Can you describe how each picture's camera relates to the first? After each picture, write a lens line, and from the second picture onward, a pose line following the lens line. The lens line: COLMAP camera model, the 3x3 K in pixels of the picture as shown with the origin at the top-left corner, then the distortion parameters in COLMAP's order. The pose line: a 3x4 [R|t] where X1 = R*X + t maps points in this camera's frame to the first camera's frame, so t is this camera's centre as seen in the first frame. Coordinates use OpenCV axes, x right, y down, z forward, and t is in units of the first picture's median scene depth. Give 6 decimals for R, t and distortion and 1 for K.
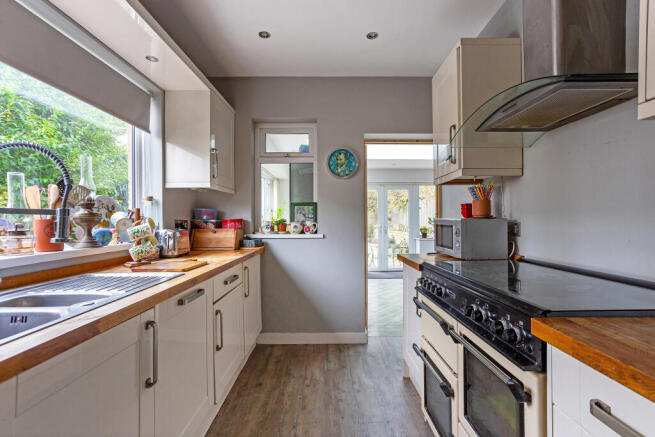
lens RADIAL K [[320.1, 0, 327.1], [0, 320.1, 218.1], [0, 0, 1]] dist [0.018581, 0.000417]
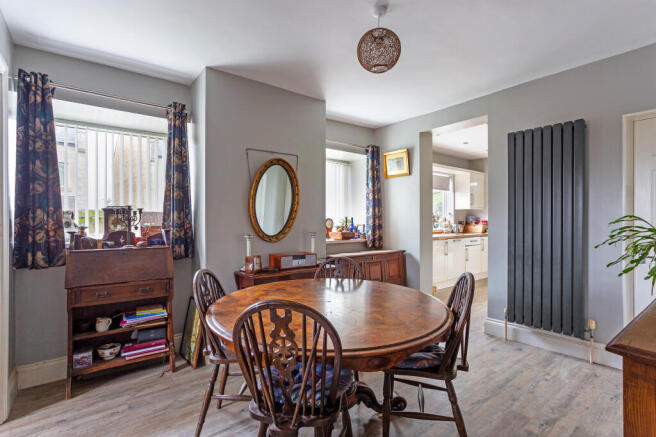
lens RADIAL K [[349.1, 0, 328.0], [0, 349.1, 221.1], [0, 0, 1]] dist [-0.000260, -0.000071]
pose [[0.632523, -0.003533, -0.774533, 1.178256], [0.005760, 0.999983, 0.000143, 0.001434], [0.774520, -0.004551, 0.632533, -1.817848]]
